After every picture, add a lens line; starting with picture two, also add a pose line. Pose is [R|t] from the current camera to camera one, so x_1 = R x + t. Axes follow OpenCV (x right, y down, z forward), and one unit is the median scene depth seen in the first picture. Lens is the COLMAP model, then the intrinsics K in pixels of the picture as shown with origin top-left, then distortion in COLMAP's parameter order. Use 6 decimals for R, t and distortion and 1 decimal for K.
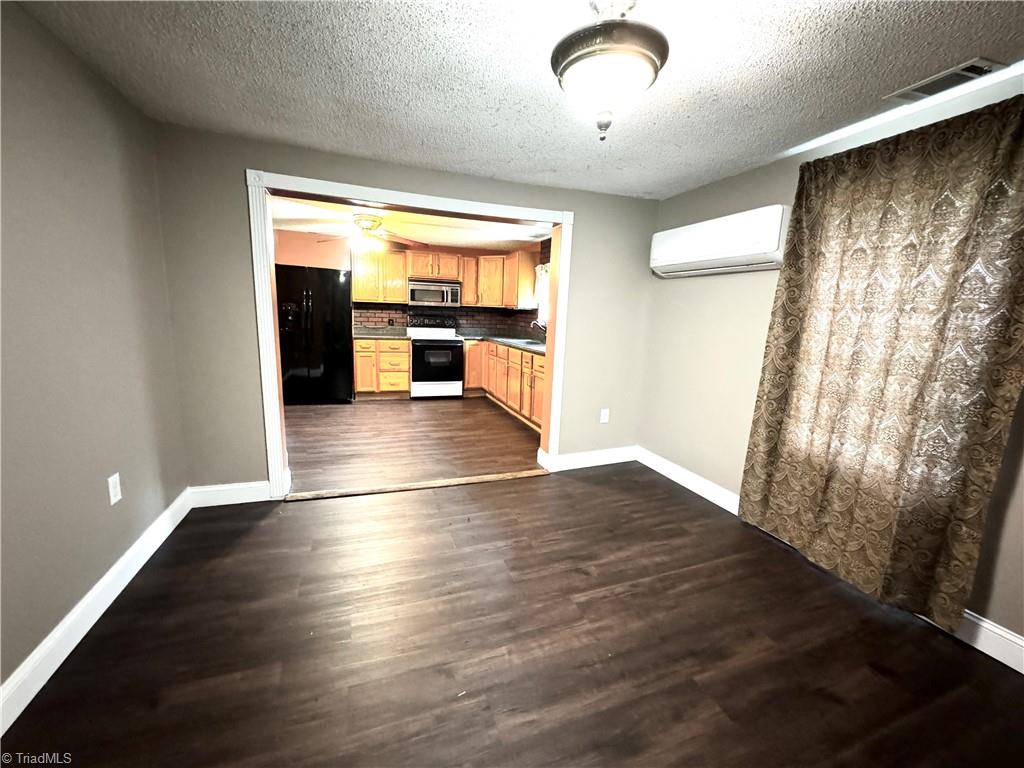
lens RADIAL K [[406.6, 0, 512.0], [0, 406.6, 384.0], [0, 0, 1]] dist [0.000118, 0.000188]
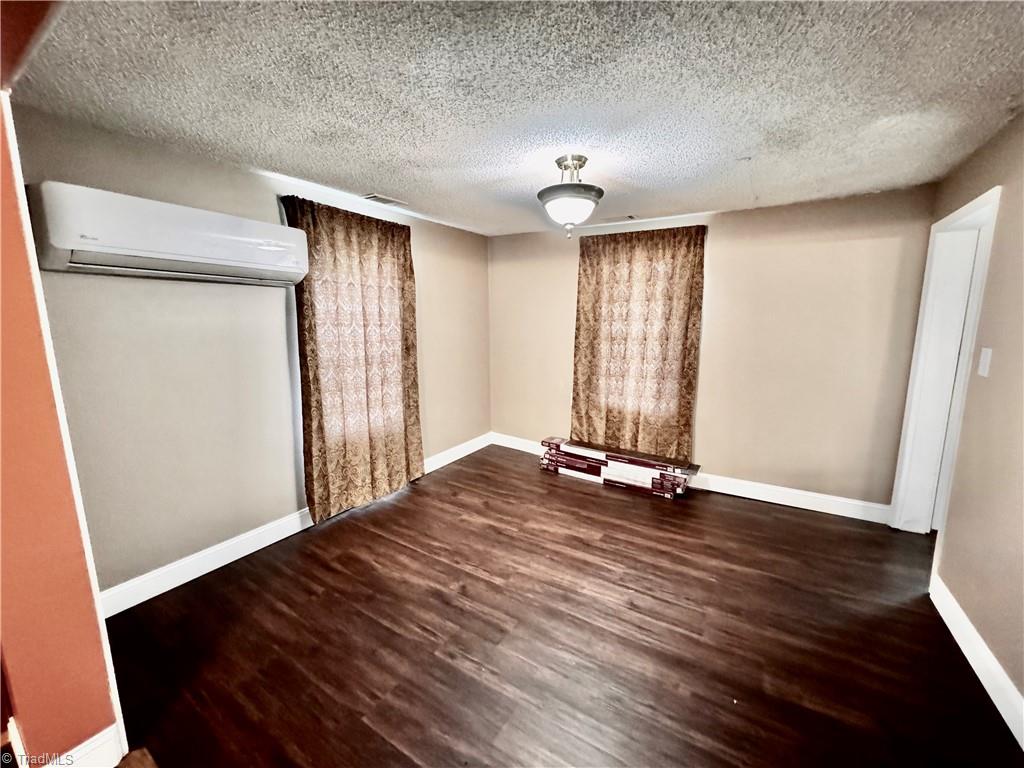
lens RADIAL K [[406.6, 0, 512.0], [0, 406.6, 384.0], [0, 0, 1]] dist [0.000118, 0.000188]
pose [[-0.610537, -0.151452, 0.777372, -0.657402], [0.122568, 0.951651, 0.281669, -0.322264], [-0.782446, 0.267250, -0.562455, 1.431498]]
